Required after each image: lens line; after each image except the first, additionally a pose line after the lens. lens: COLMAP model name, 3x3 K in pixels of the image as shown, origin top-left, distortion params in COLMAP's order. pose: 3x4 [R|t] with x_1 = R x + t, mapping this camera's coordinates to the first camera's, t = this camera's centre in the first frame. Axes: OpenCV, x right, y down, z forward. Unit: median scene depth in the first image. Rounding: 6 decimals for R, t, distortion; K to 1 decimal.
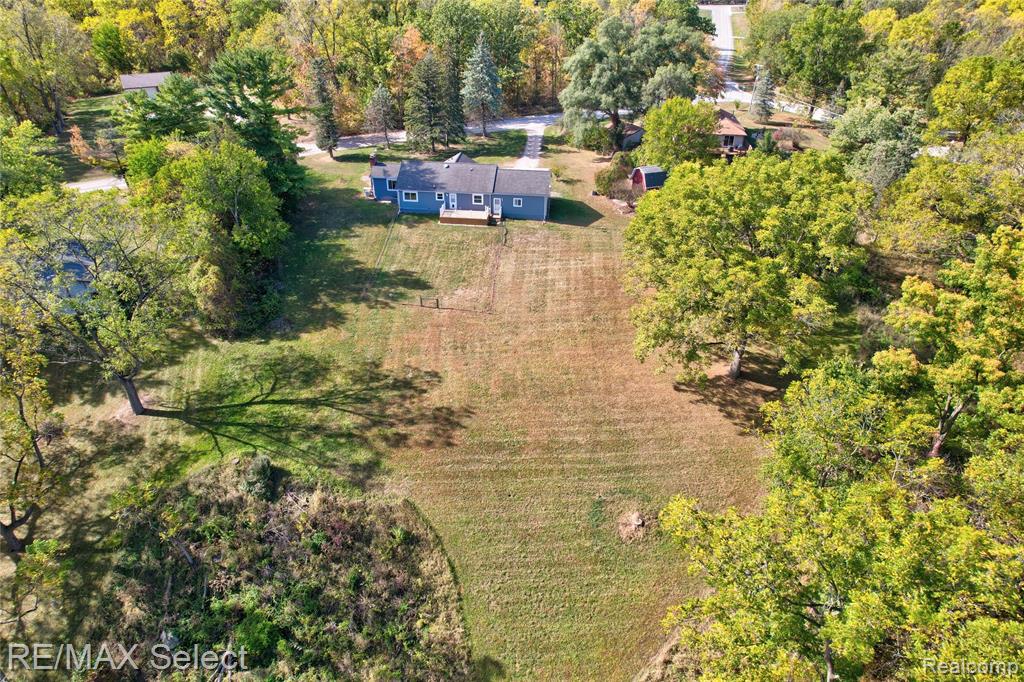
lens RADIAL K [[651.6, 0, 510.7], [0, 651.6, 330.5], [0, 0, 1]] dist [-0.085514, 0.085189]
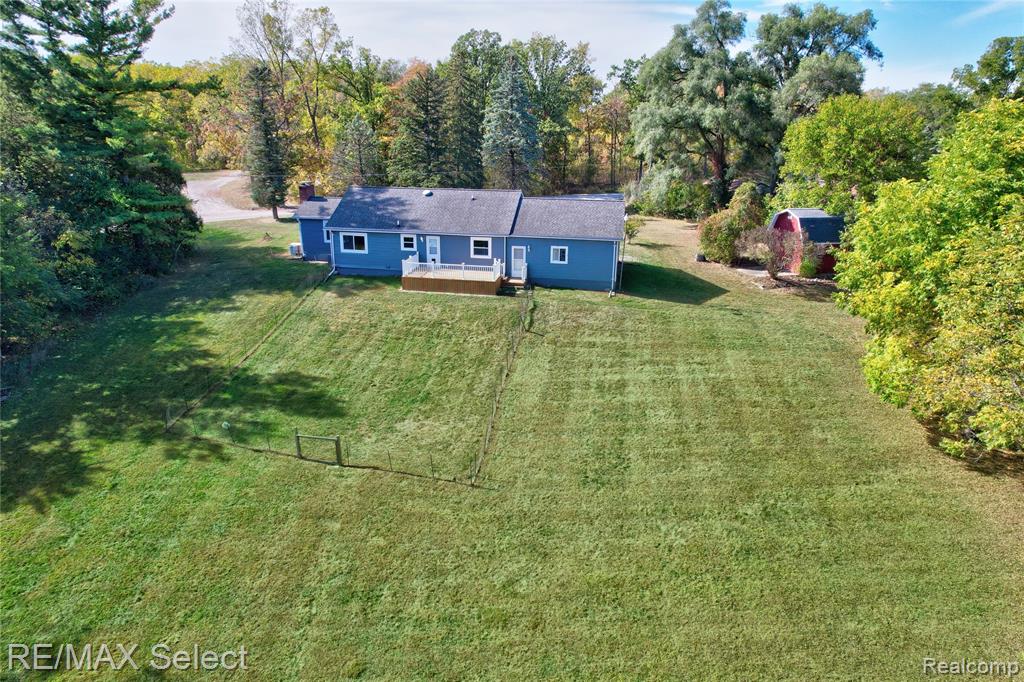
lens RADIAL K [[642.3, 0, 512.0], [0, 642.3, 341.0], [0, 0, 1]] dist [-0.032657, 0.001694]
pose [[0.997338, 0.024180, -0.068794, 0.010165], [-0.038468, 0.975930, -0.214663, -0.024146], [0.061947, 0.216738, 0.974262, 0.533154]]
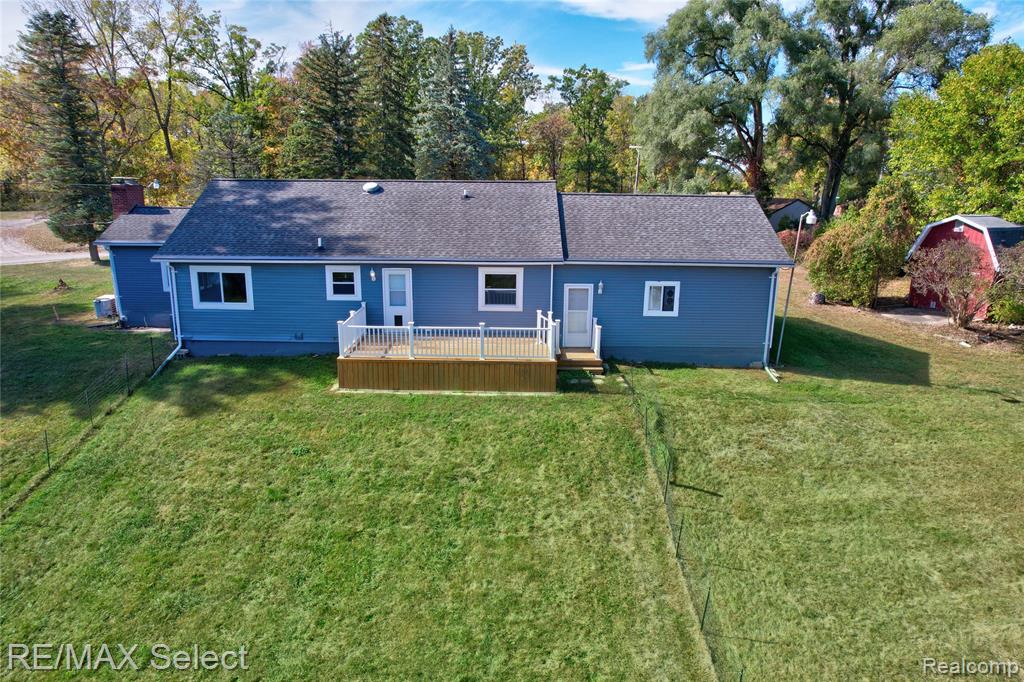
lens RADIAL K [[651.6, 0, 510.7], [0, 651.6, 330.5], [0, 0, 1]] dist [-0.085514, 0.085189]
pose [[0.994470, -0.023040, 0.102459, -0.073116], [0.053437, 0.950906, -0.304832, -0.114242], [-0.090406, 0.308621, 0.946879, 0.781998]]
